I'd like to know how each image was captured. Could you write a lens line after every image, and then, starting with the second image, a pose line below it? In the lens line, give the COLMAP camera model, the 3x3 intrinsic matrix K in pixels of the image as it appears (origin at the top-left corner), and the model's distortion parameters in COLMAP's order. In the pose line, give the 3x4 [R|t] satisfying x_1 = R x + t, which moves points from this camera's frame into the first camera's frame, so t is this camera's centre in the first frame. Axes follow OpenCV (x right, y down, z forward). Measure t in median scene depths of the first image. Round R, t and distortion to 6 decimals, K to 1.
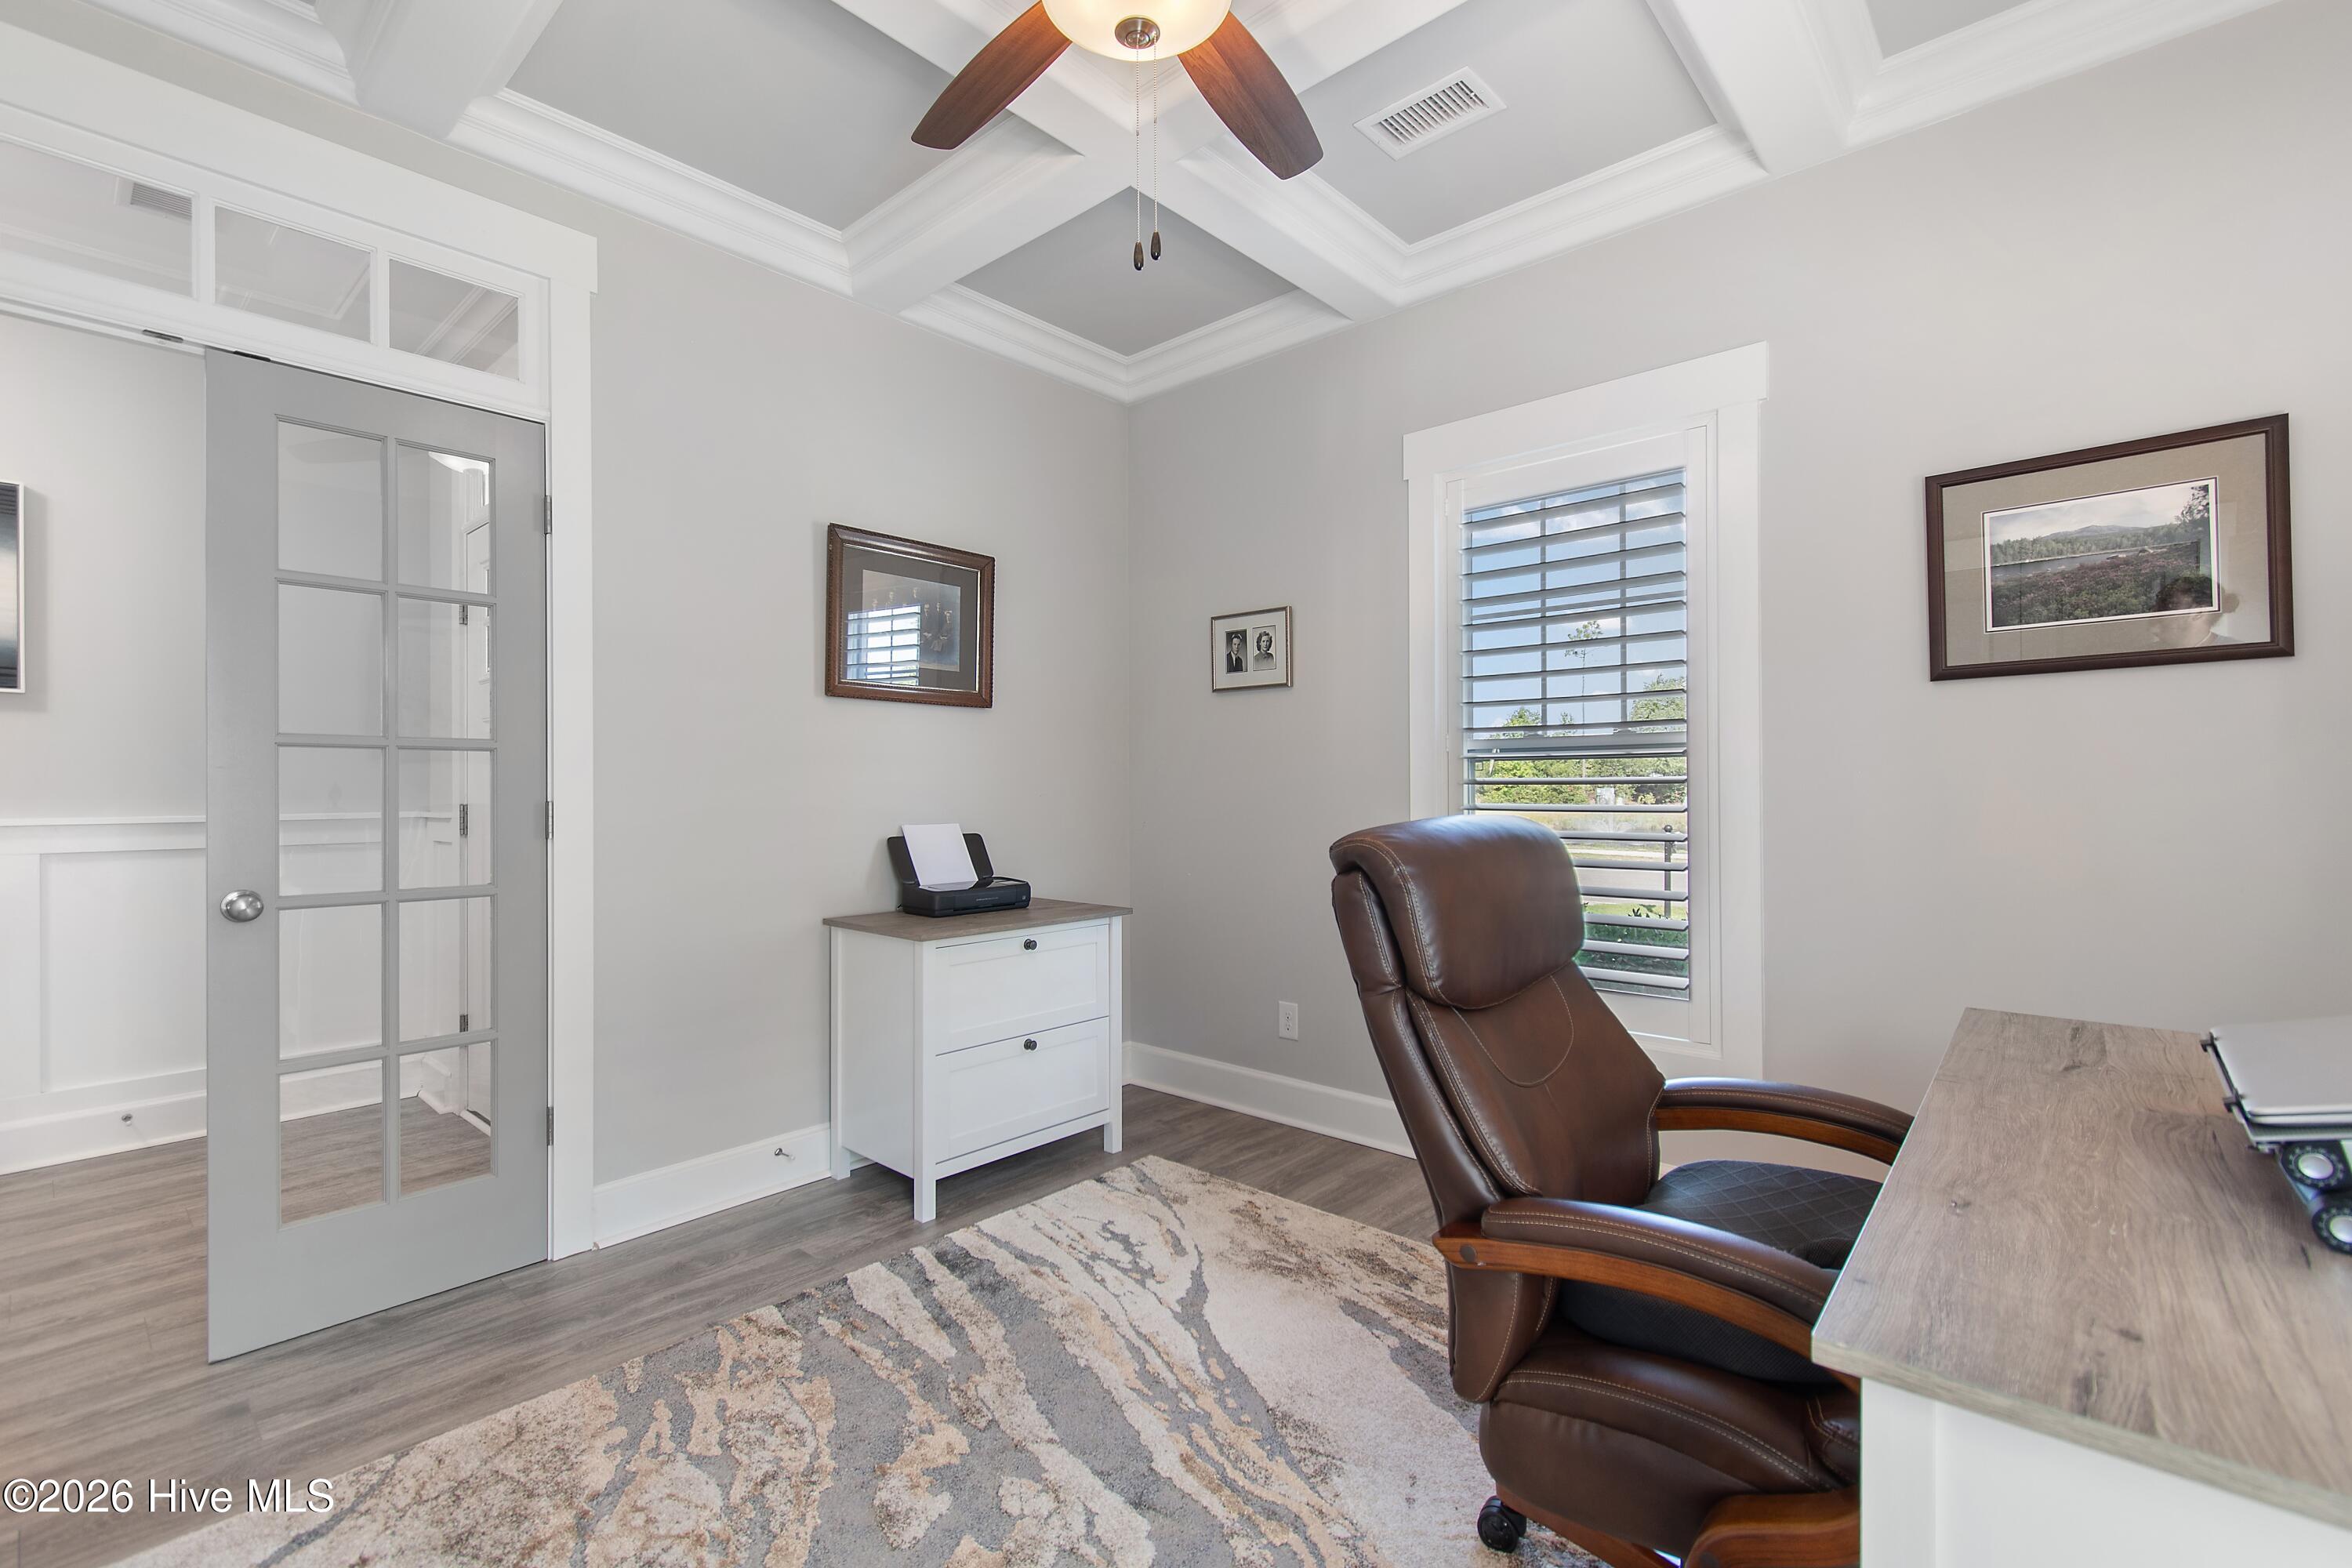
lens RADIAL K [[1025.3, 0, 1183.3], [0, 1025.3, 775.5], [0, 0, 1]] dist [0.000212, 0.000092]
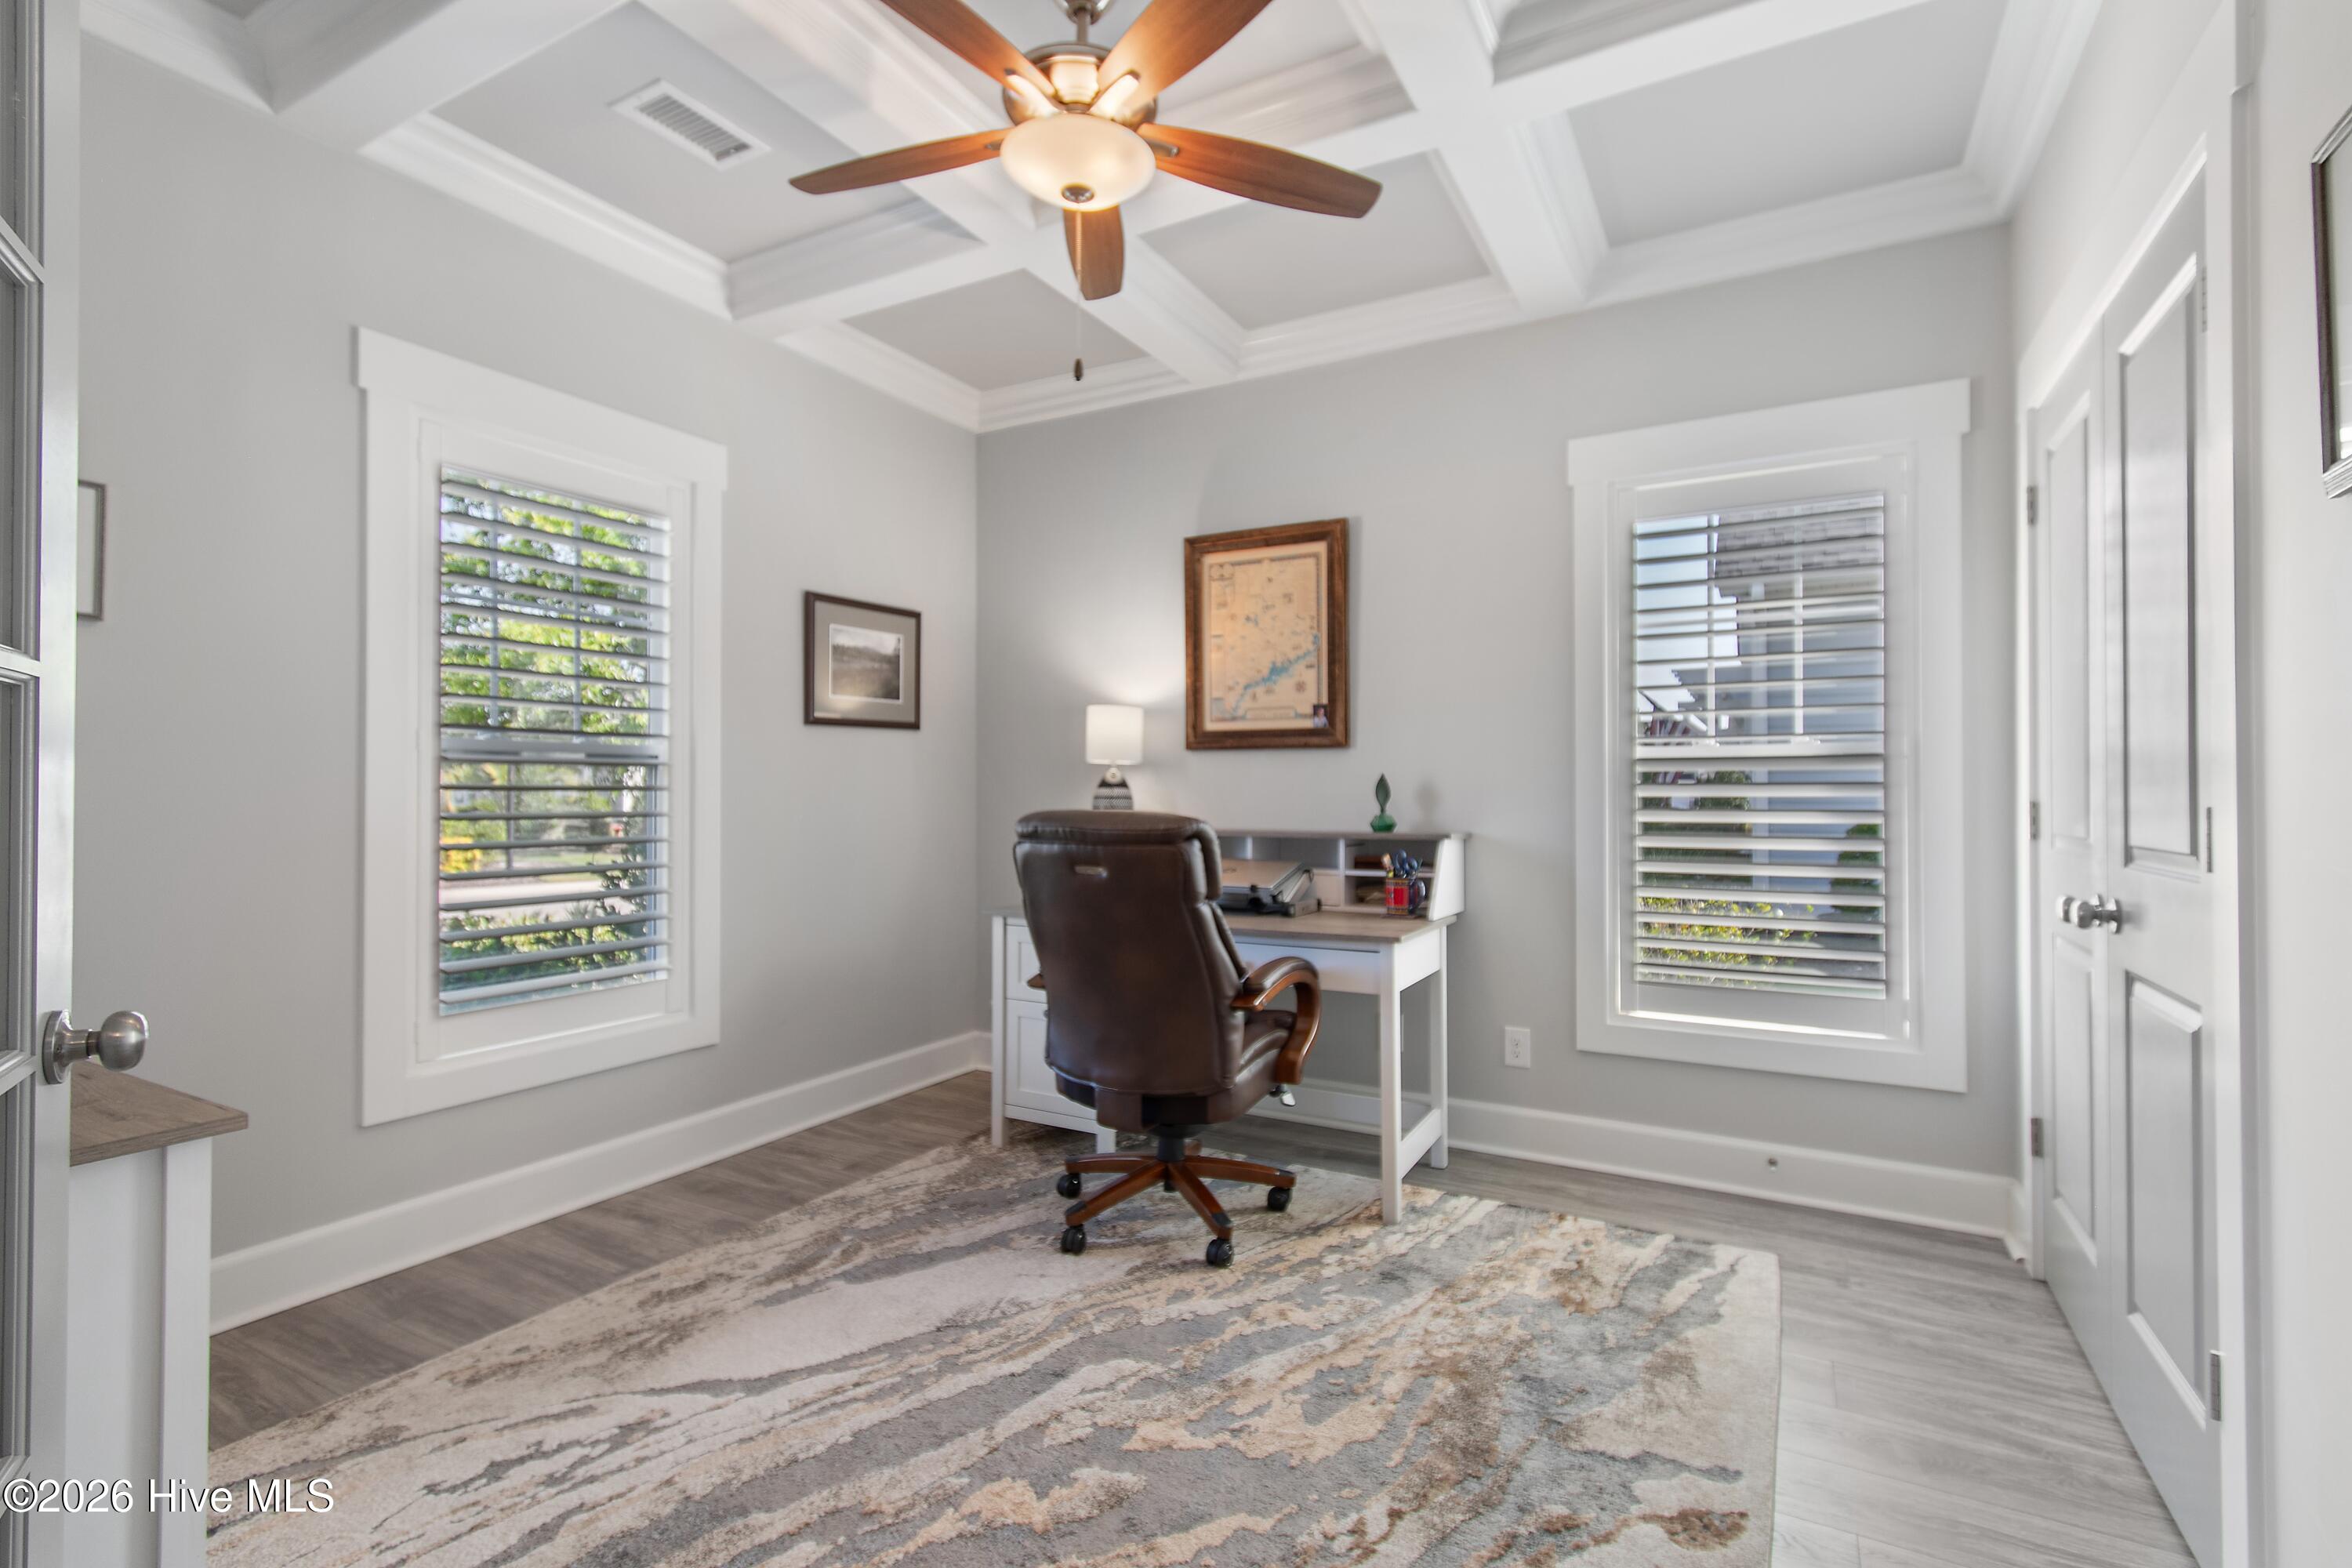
lens RADIAL K [[1025.3, 0, 1182.4], [0, 1025.3, 787.7], [0, 0, 1]] dist [0.000212, 0.000092]
pose [[-0.199682, 0.009078, 0.979819, -0.885754], [-0.007377, 0.999915, -0.010767, 0.013363], [-0.979833, -0.009378, -0.199598, 0.769164]]
